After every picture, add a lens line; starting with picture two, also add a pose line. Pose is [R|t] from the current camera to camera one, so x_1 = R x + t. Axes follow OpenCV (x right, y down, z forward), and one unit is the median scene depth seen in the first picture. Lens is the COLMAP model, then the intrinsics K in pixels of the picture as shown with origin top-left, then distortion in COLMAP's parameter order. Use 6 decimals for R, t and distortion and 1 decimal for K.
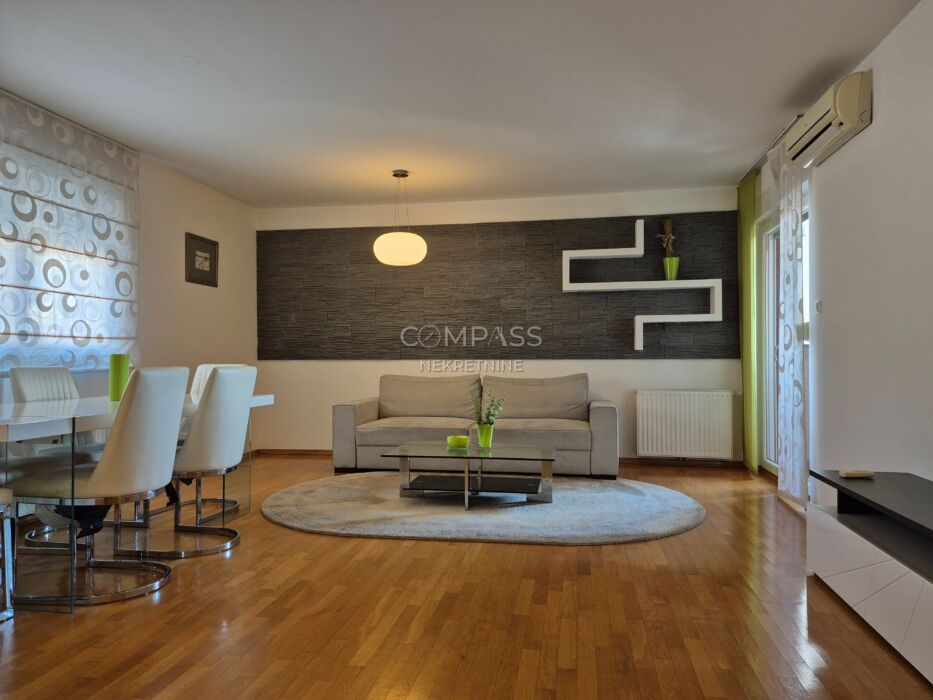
lens RADIAL K [[645.7, 0, 461.1], [0, 645.7, 352.9], [0, 0, 1]] dist [0.083833, -0.090889]
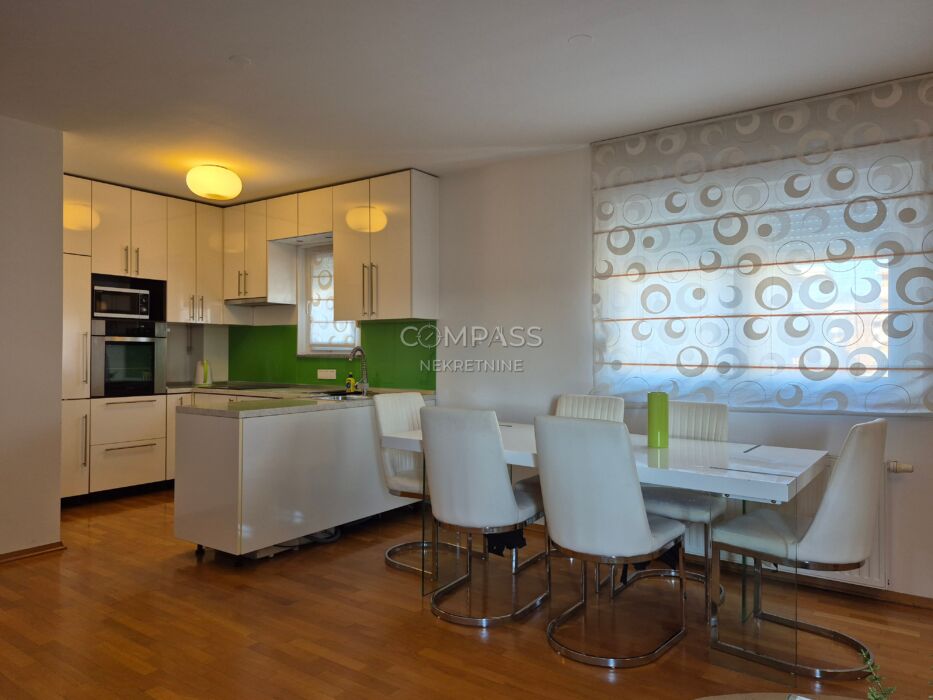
lens RADIAL K [[645.7, 0, 469.6], [0, 645.7, 350.4], [0, 0, 1]] dist [0.083833, -0.090889]
pose [[-0.429970, -0.007166, -0.902815, 0.283863], [0.001319, 0.999962, -0.008565, -0.036582], [0.902842, -0.004874, -0.429945, 0.910666]]
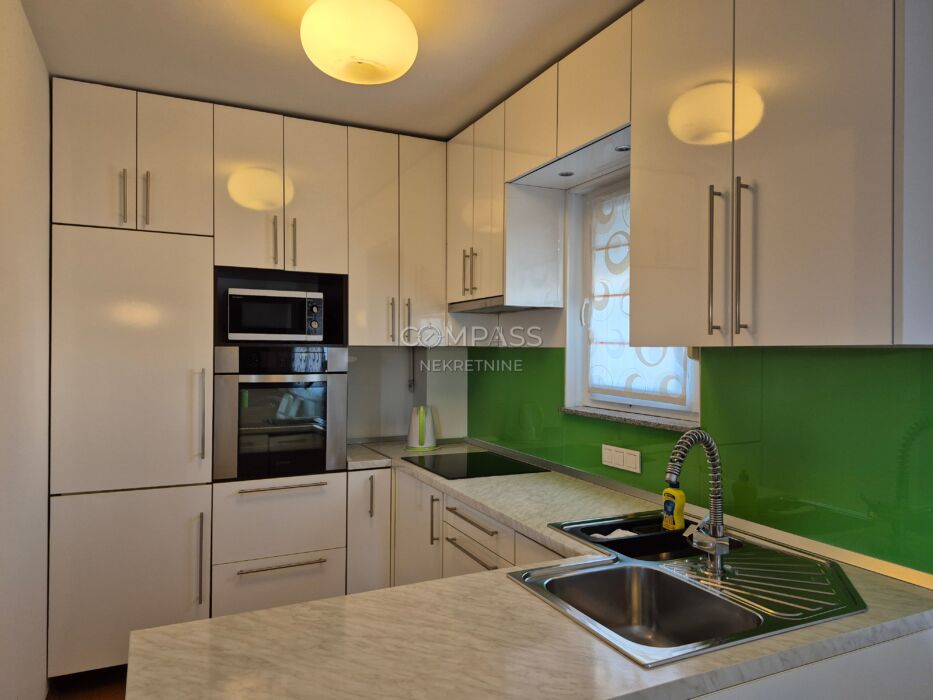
lens RADIAL K [[645.7, 0, 467.2], [0, 645.7, 352.7], [0, 0, 1]] dist [0.083833, -0.090889]
pose [[-0.808473, -0.003593, -0.588522, -0.271337], [-0.002224, 0.999993, -0.003050, -0.091718], [0.588529, -0.001157, -0.808476, 0.513879]]
